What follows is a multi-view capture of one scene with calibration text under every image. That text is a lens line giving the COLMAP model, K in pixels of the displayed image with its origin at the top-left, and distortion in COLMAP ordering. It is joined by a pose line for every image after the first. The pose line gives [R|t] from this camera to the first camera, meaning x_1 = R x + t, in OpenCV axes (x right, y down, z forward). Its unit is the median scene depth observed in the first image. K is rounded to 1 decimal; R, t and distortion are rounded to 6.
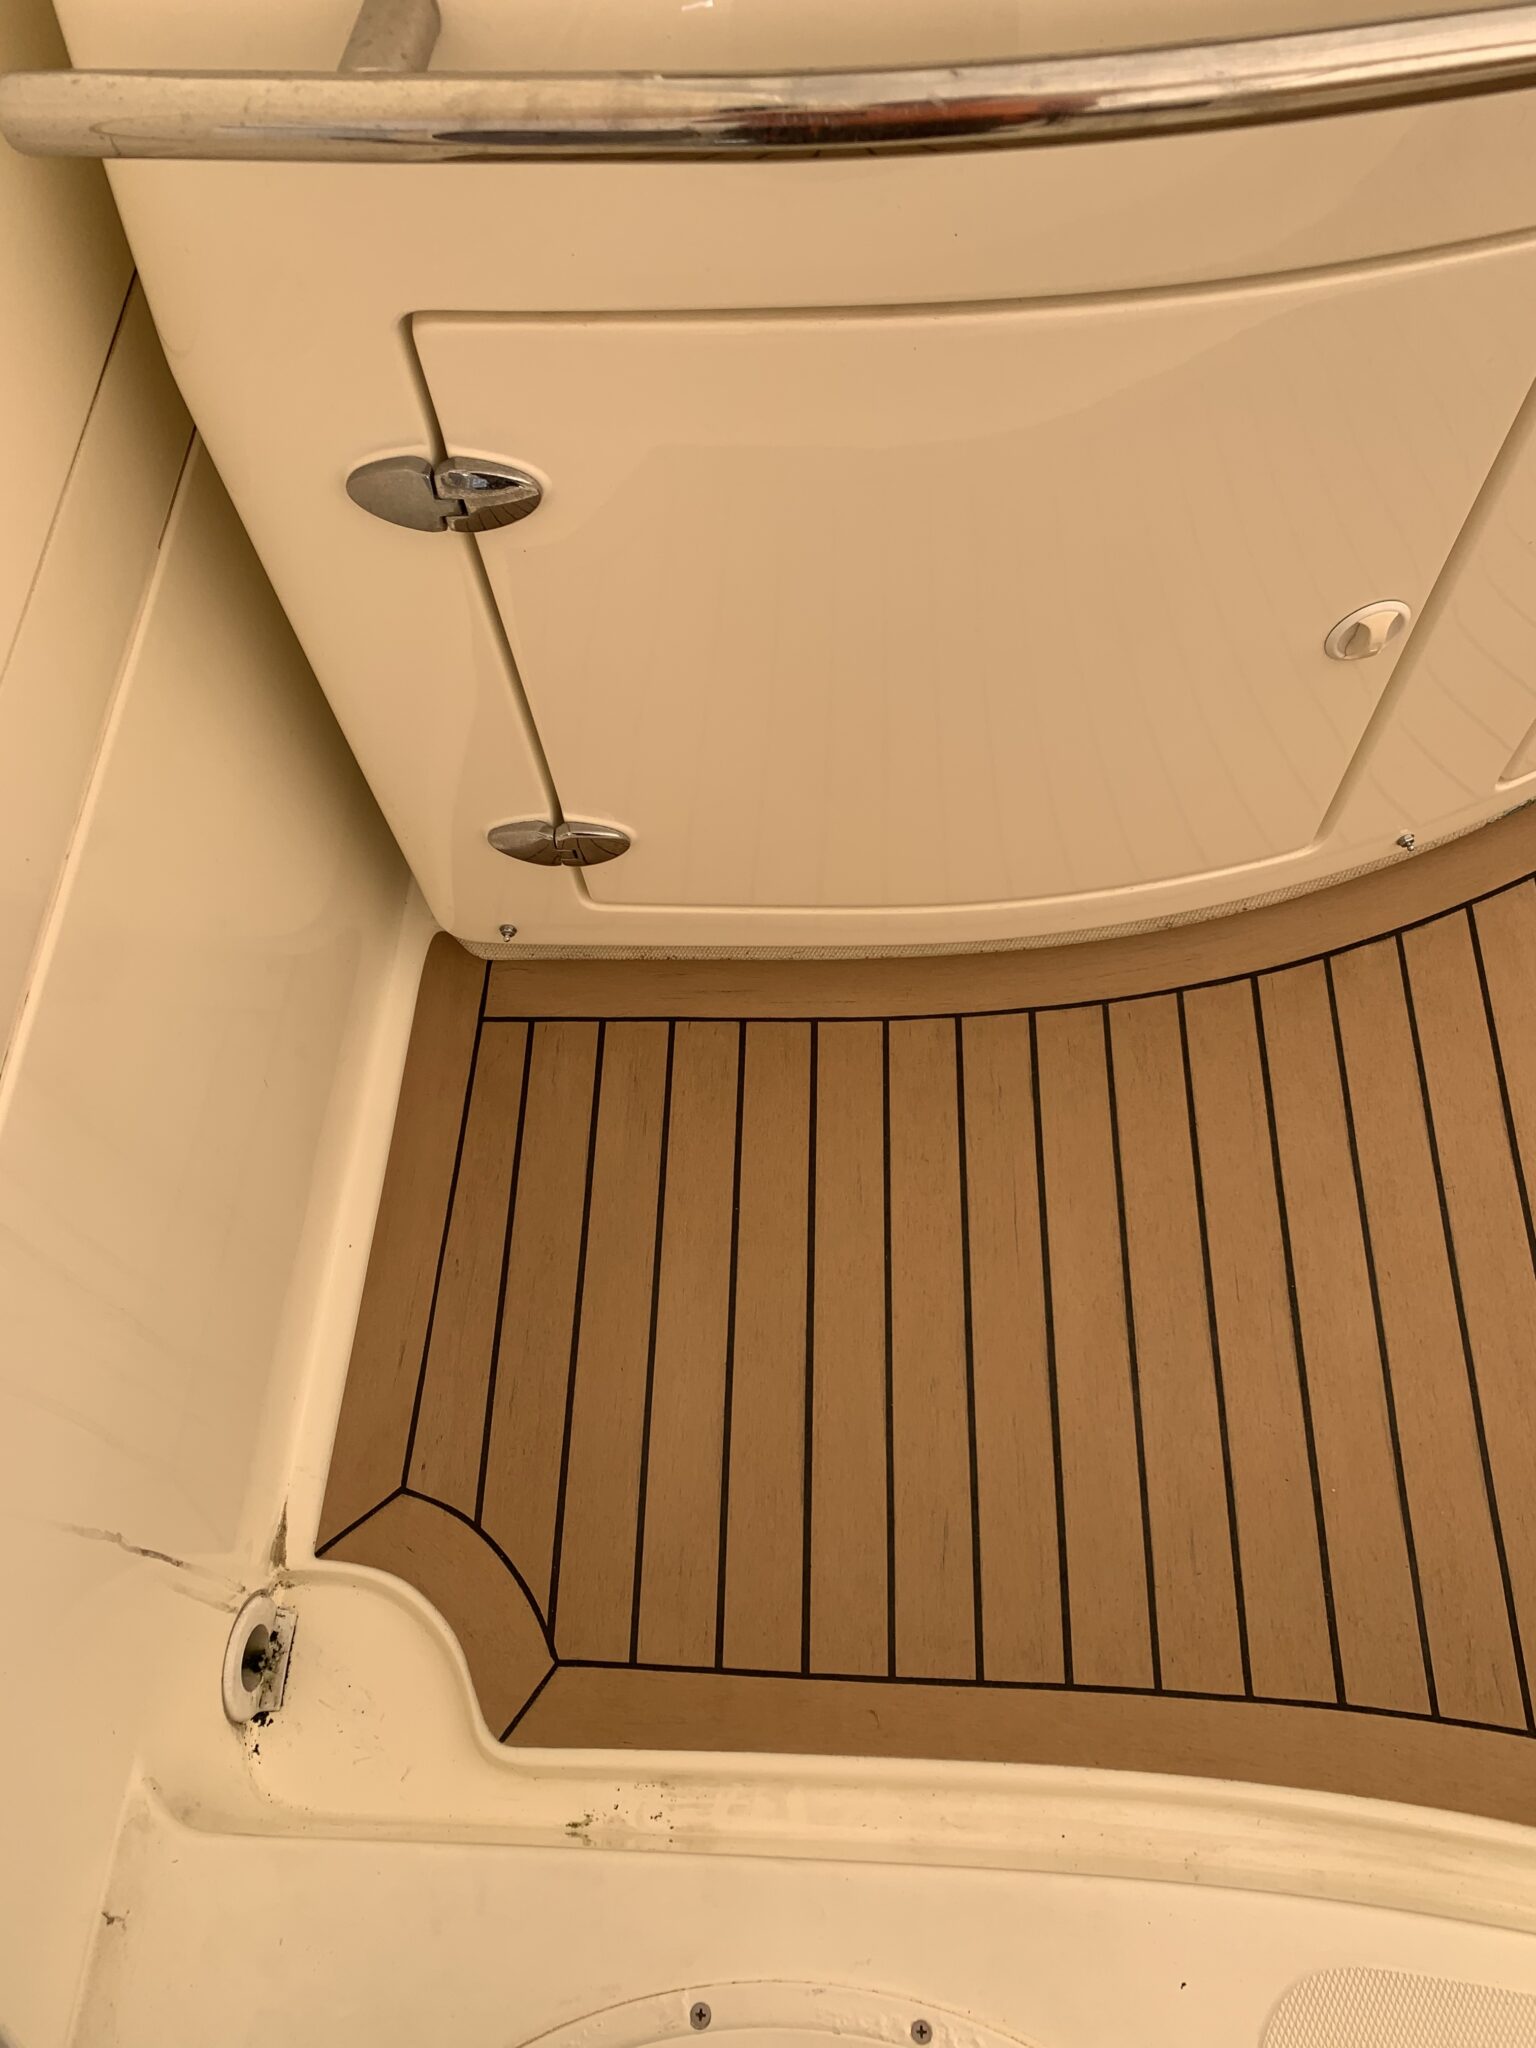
lens RADIAL K [[1499.2, 0, 769.7], [0, 1499.2, 1025.5], [0, 0, 1]] dist [-0.008815, -0.004109]
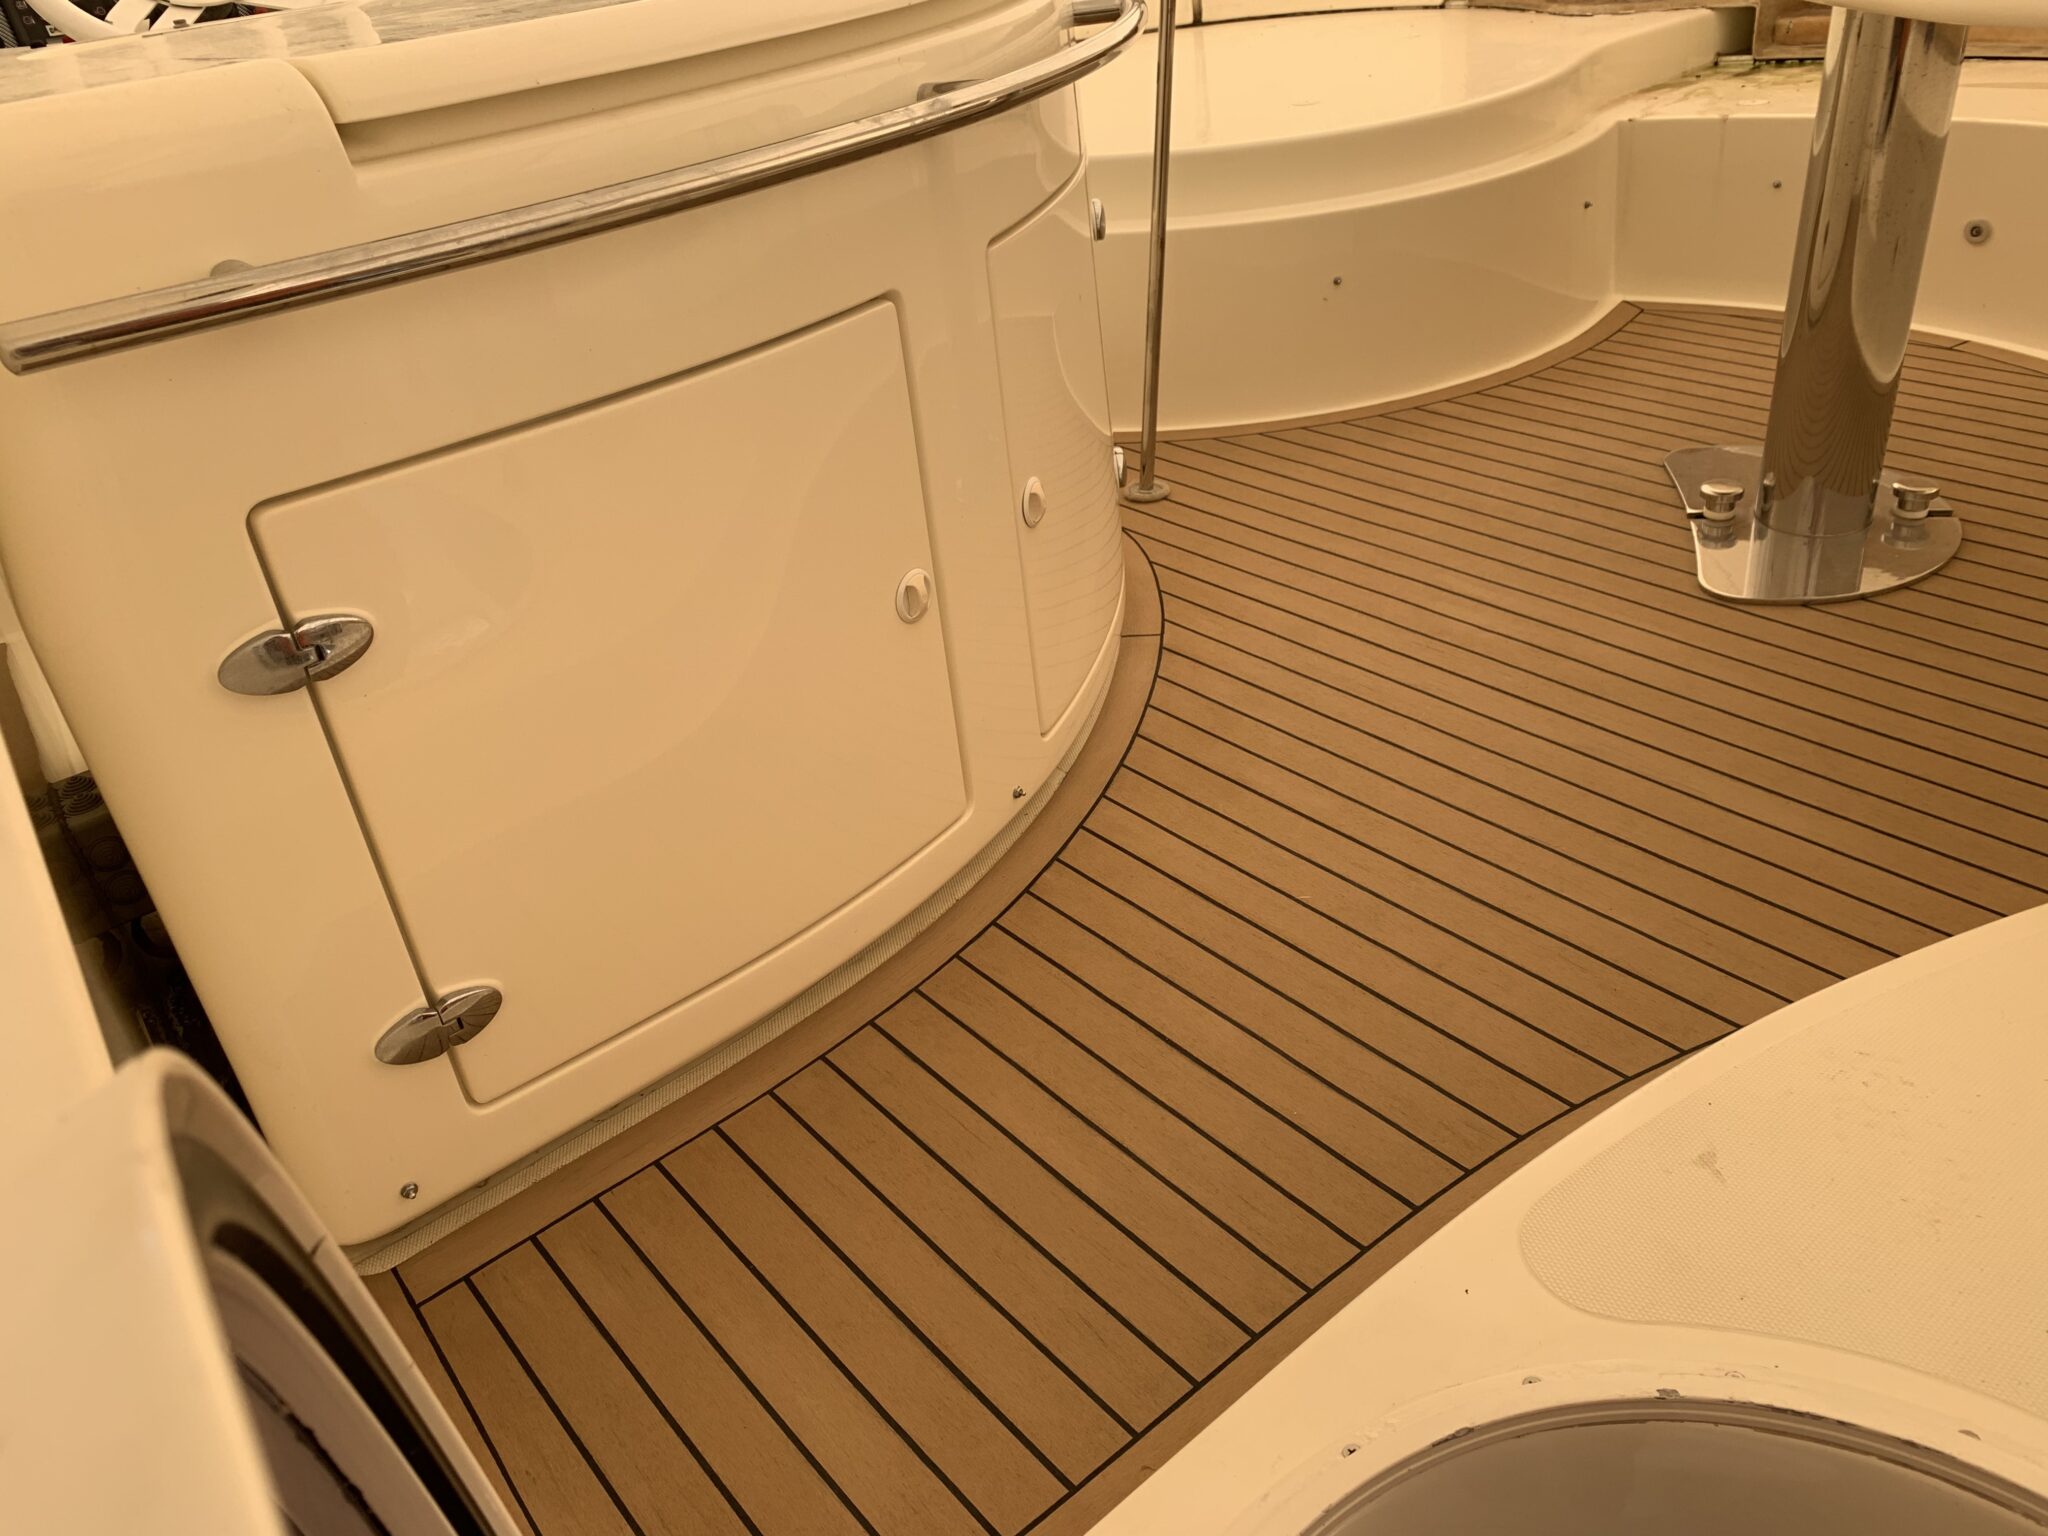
lens RADIAL K [[1499.2, 0, 1027.6], [0, 1499.2, 762.5], [0, 0, 1]] dist [-0.008815, -0.004109]
pose [[0.750196, -0.354486, 0.558163, -0.368147], [0.616156, 0.681068, -0.395599, 0.455099], [-0.239912, 0.640692, 0.729353, -0.034950]]
